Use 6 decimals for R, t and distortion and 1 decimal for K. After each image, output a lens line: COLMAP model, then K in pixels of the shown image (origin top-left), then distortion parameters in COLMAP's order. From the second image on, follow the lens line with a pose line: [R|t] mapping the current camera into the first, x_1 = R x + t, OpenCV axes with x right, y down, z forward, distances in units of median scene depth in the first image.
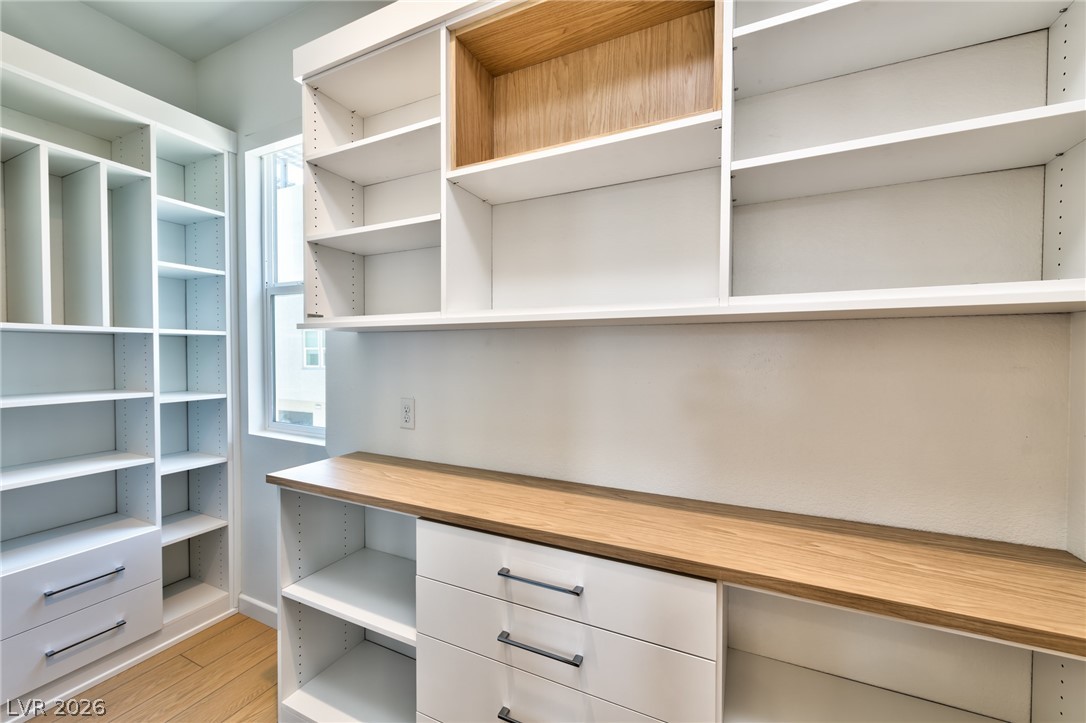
lens RADIAL K [[489.0, 0, 513.0], [0, 489.0, 364.0], [0, 0, 1]] dist [0.004125, -0.000088]
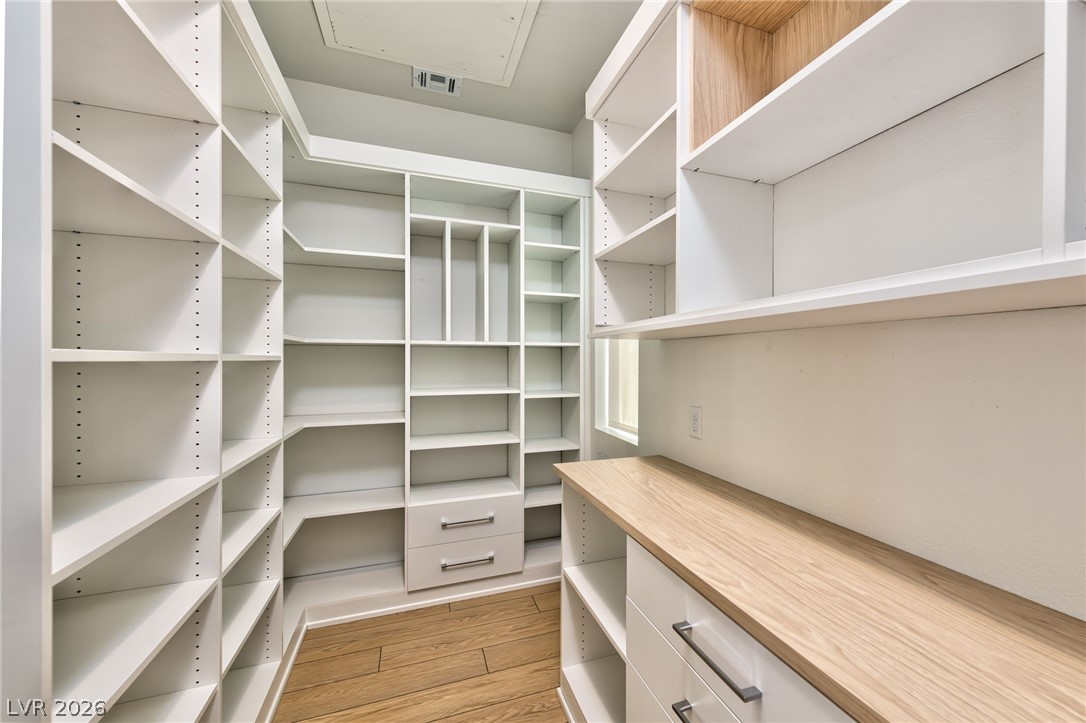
lens RADIAL K [[452.5, 0, 582.9], [0, 452.5, 362.4], [0, 0, 1]] dist [0.007663, -0.000331]
pose [[0.765478, 0.002237, -0.643459, 0.217821], [-0.015791, 0.999758, -0.015309, 0.000004], [0.643269, 0.021879, 0.765328, 0.198735]]
